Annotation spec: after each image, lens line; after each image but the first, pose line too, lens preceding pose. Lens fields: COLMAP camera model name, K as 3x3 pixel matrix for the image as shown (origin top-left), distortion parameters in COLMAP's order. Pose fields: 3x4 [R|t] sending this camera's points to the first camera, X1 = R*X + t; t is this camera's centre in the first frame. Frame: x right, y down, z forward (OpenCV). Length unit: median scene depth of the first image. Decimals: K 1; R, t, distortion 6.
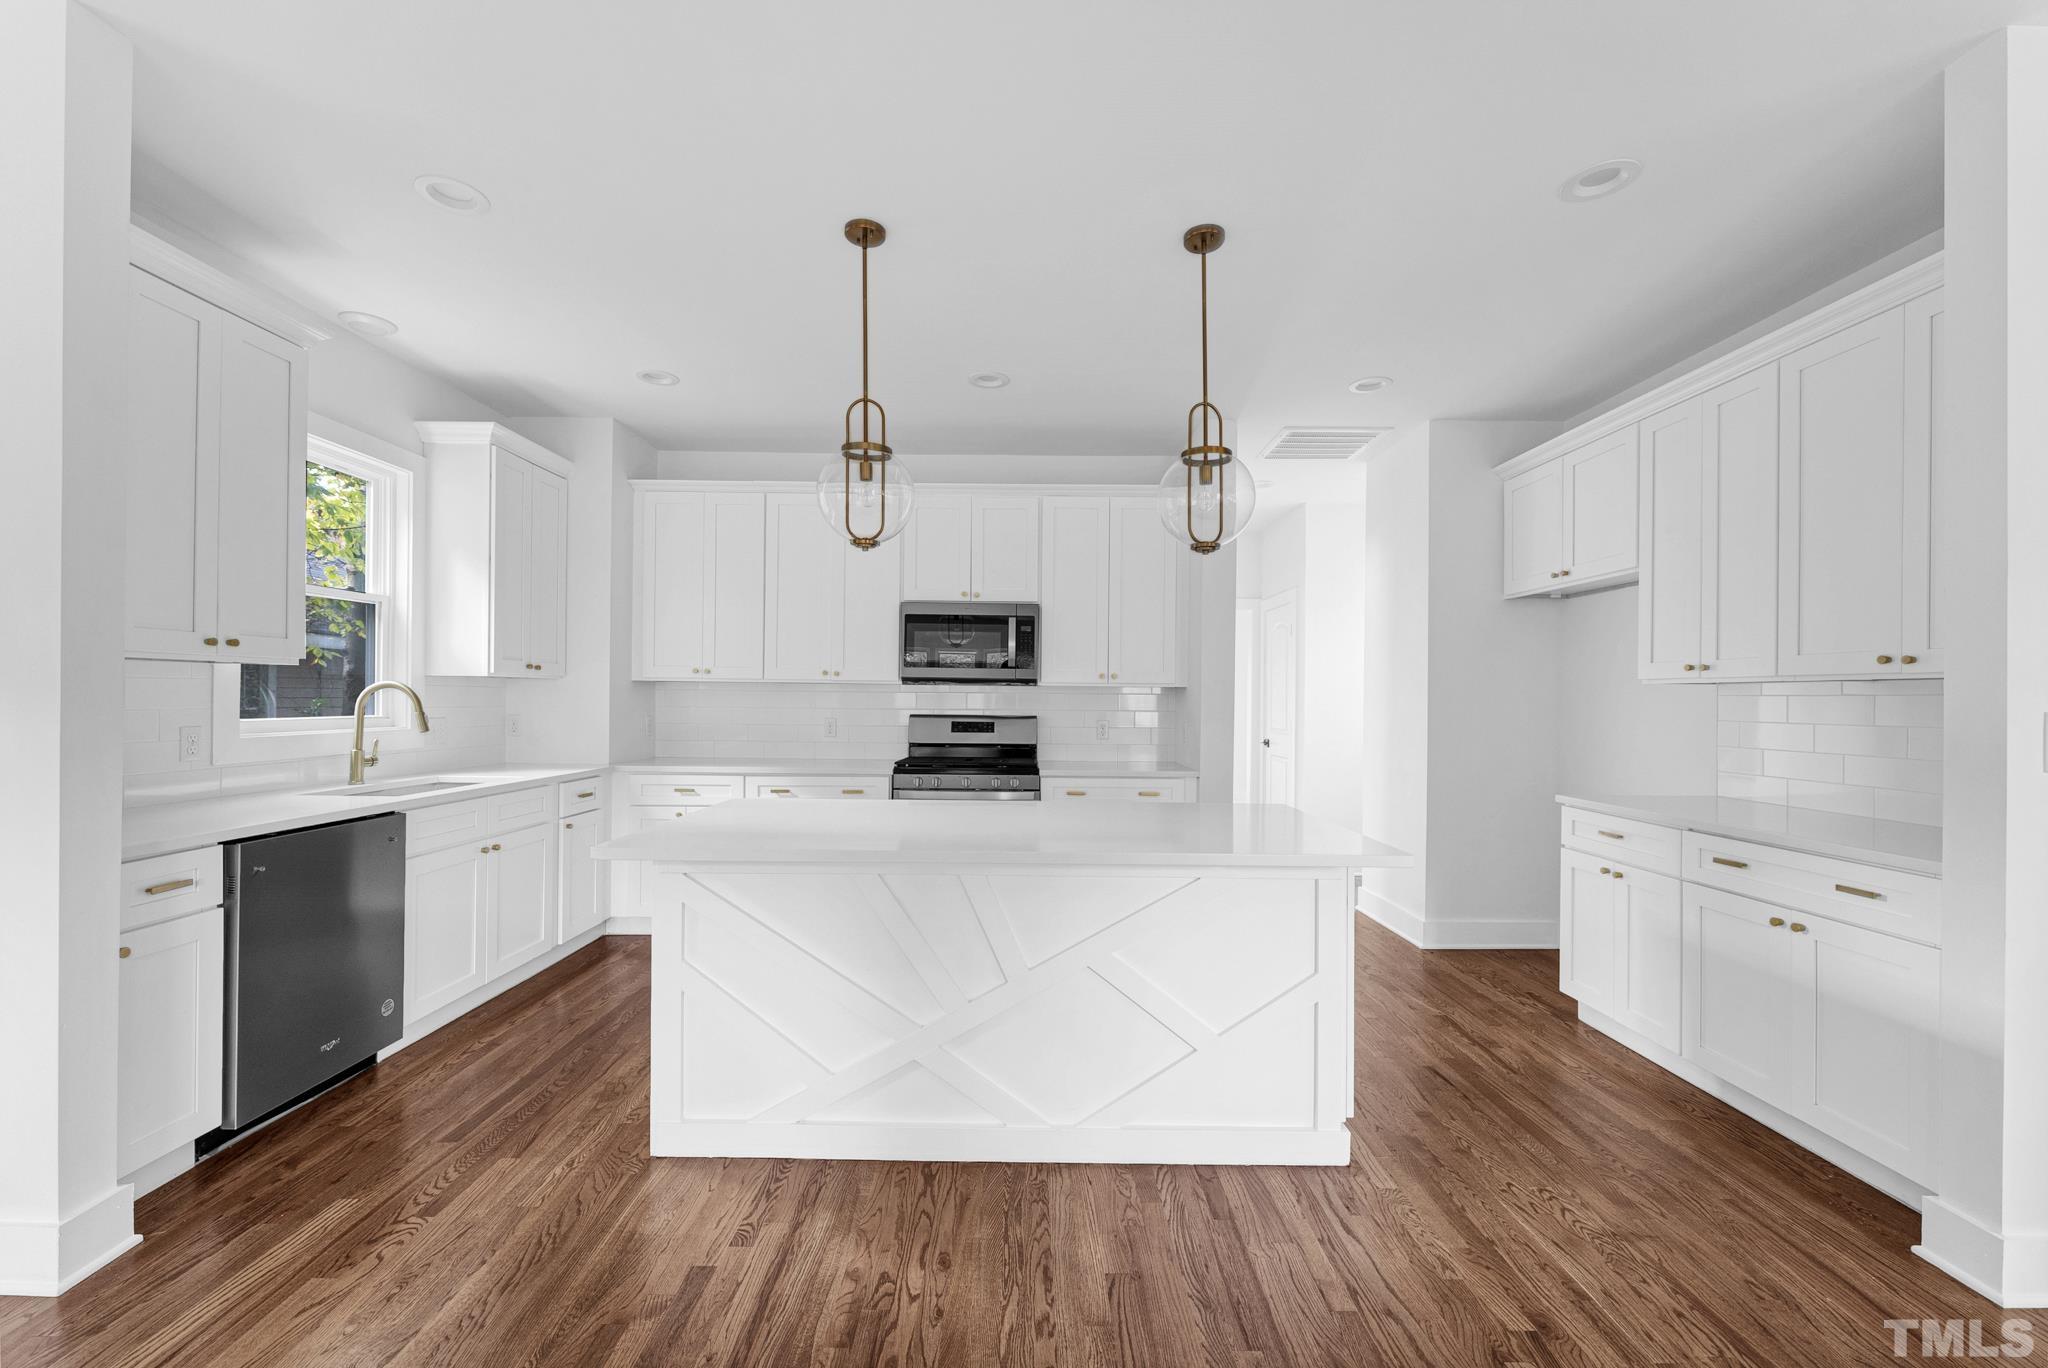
lens RADIAL K [[827.1, 0, 1019.4], [0, 827.1, 695.9], [0, 0, 1]] dist [-0.002446, 0.000954]
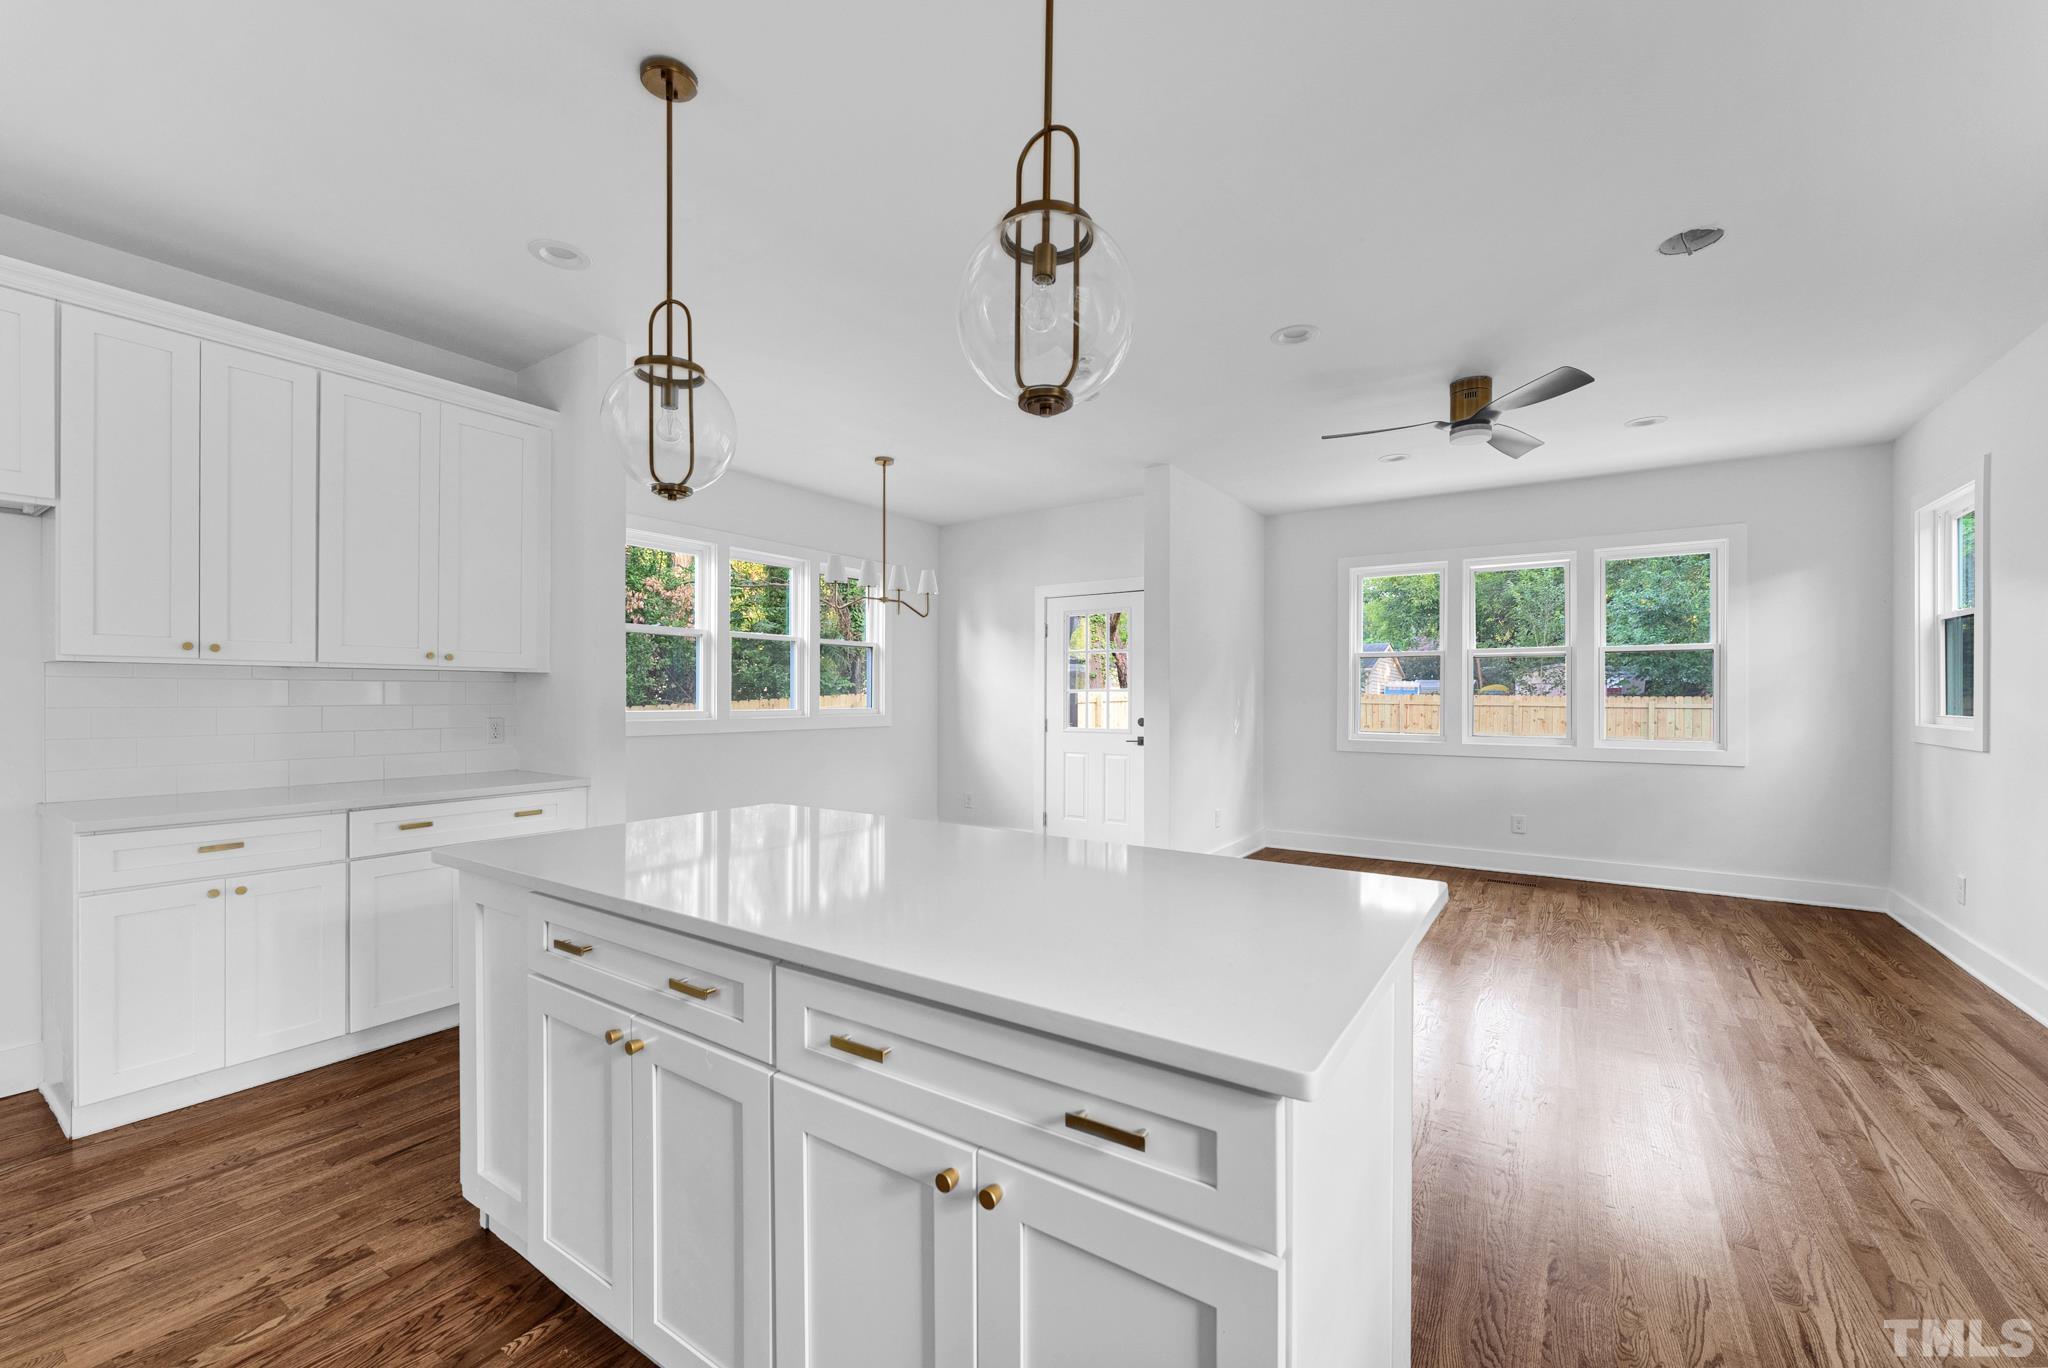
lens RADIAL K [[827.1, 0, 1011.3], [0, 827.1, 695.4], [0, 0, 1]] dist [-0.002446, 0.000954]
pose [[-0.821554, -0.013181, 0.569979, -0.379583], [-0.012106, 0.999911, 0.005676, 0.001726], [-0.570003, -0.002237, -0.821640, 1.155490]]
